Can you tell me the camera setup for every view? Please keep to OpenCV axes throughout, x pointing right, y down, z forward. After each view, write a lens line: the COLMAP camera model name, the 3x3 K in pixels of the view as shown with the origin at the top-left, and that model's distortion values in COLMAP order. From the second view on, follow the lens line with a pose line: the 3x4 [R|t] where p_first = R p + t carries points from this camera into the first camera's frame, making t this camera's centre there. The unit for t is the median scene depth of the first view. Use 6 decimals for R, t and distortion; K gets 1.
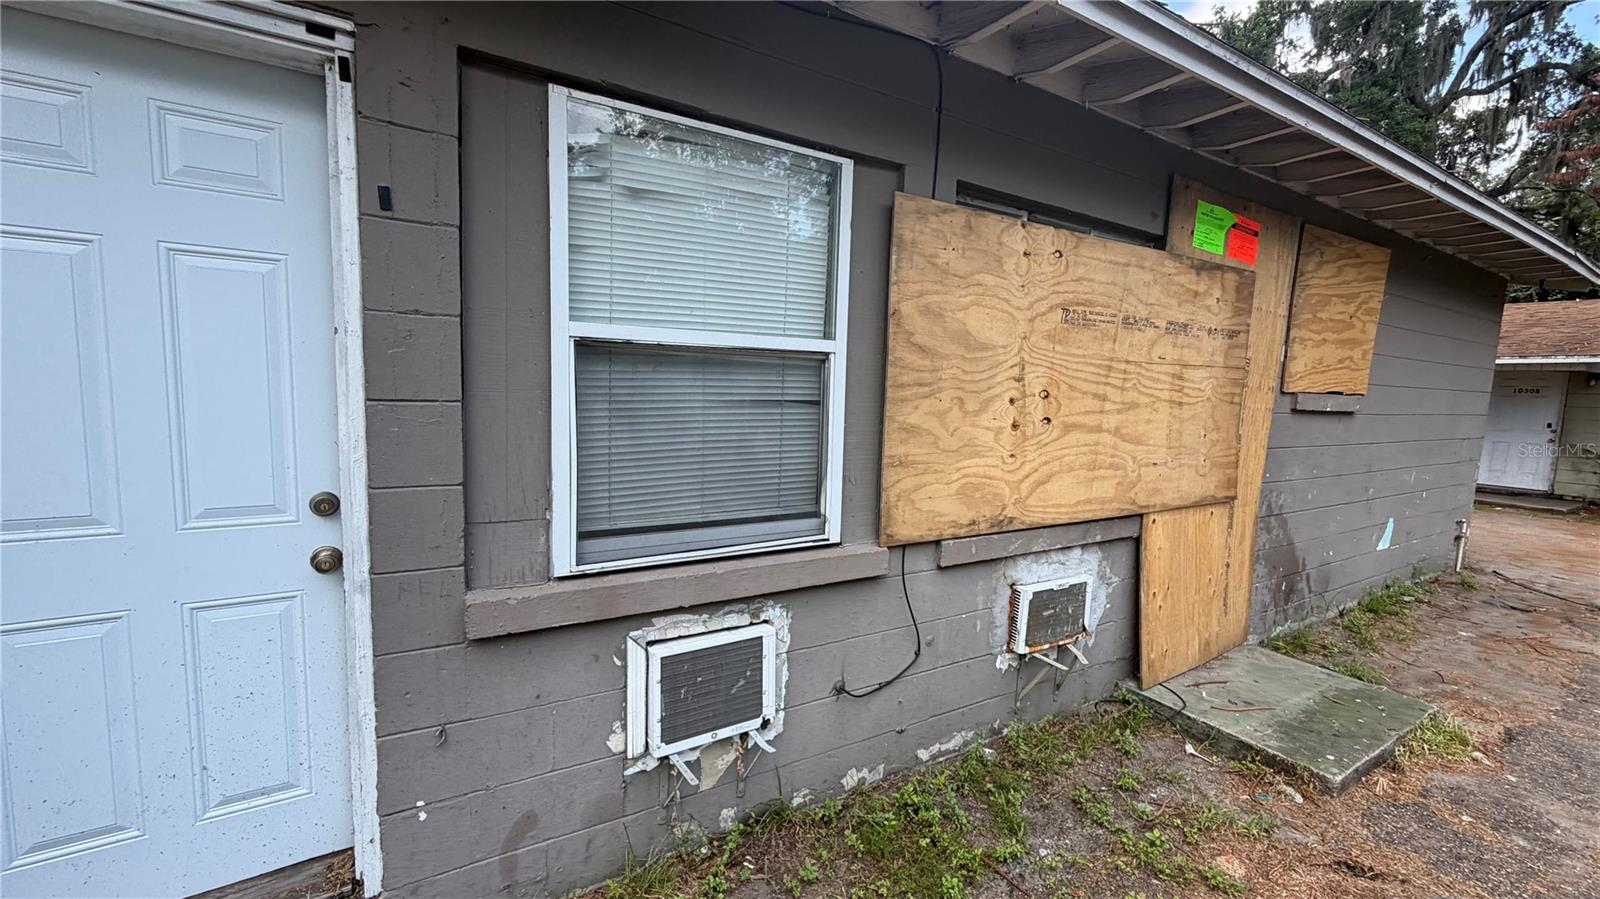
lens RADIAL K [[637.7, 0, 791.9], [0, 637.7, 452.6], [0, 0, 1]] dist [-0.000384, 0.000502]
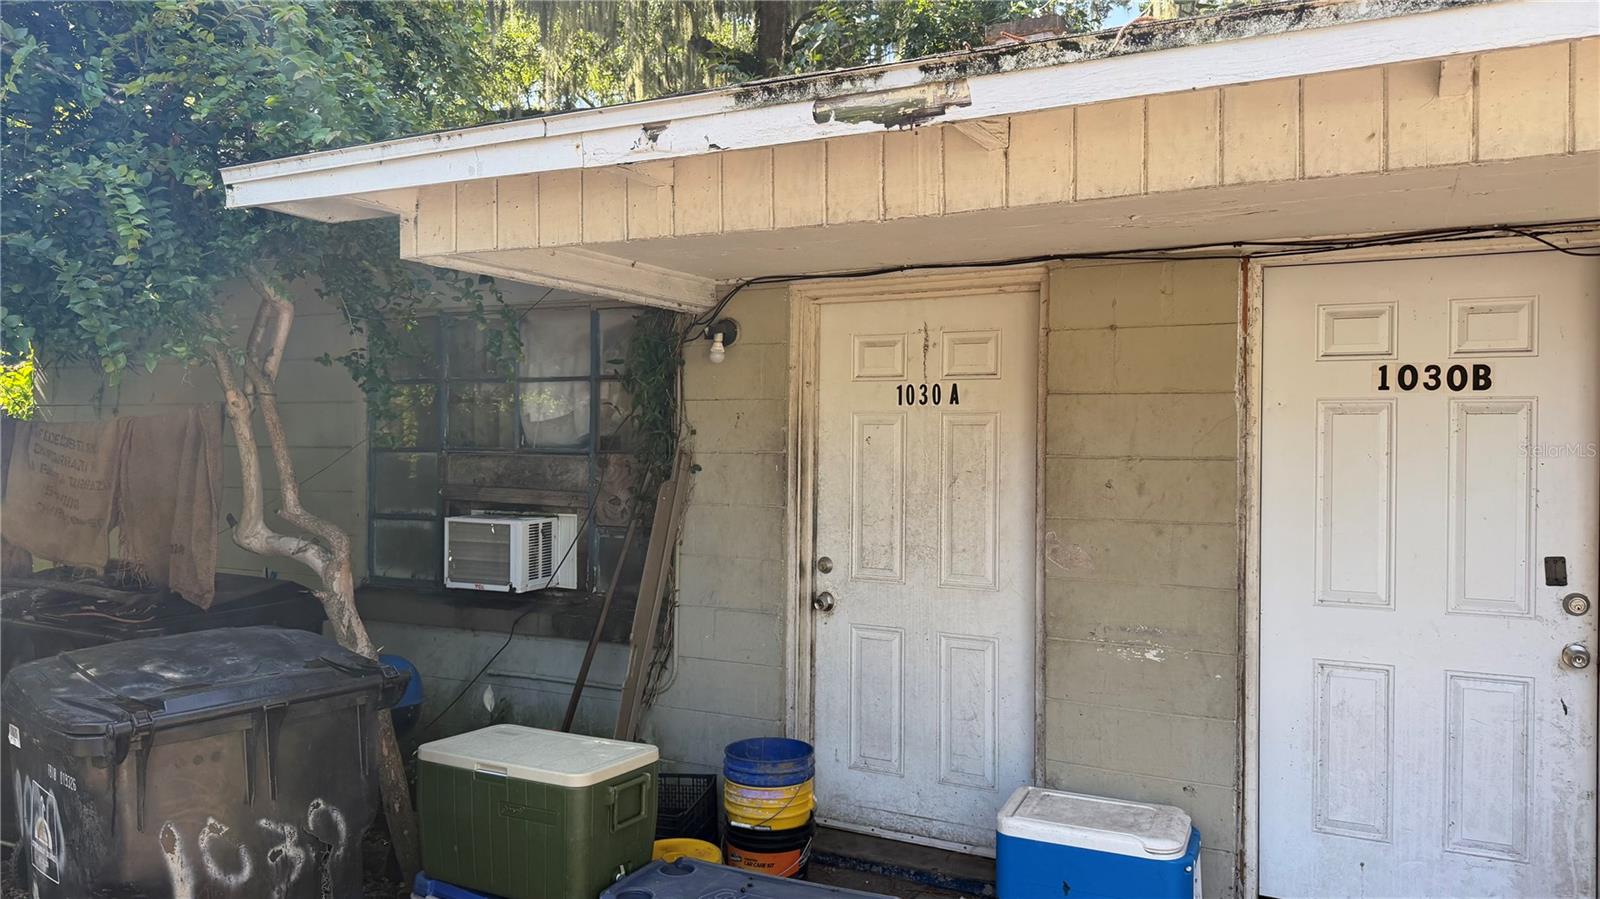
lens RADIAL K [[1129.9, 0, 802.6], [0, 1129.9, 449.7], [0, 0, 1]] dist [0.056711, -0.074808]
pose [[0.848187, -0.026571, 0.529029, 0.855050], [0.072400, 0.995183, -0.066095, -0.070183], [-0.524725, 0.094362, 0.846026, 0.846615]]
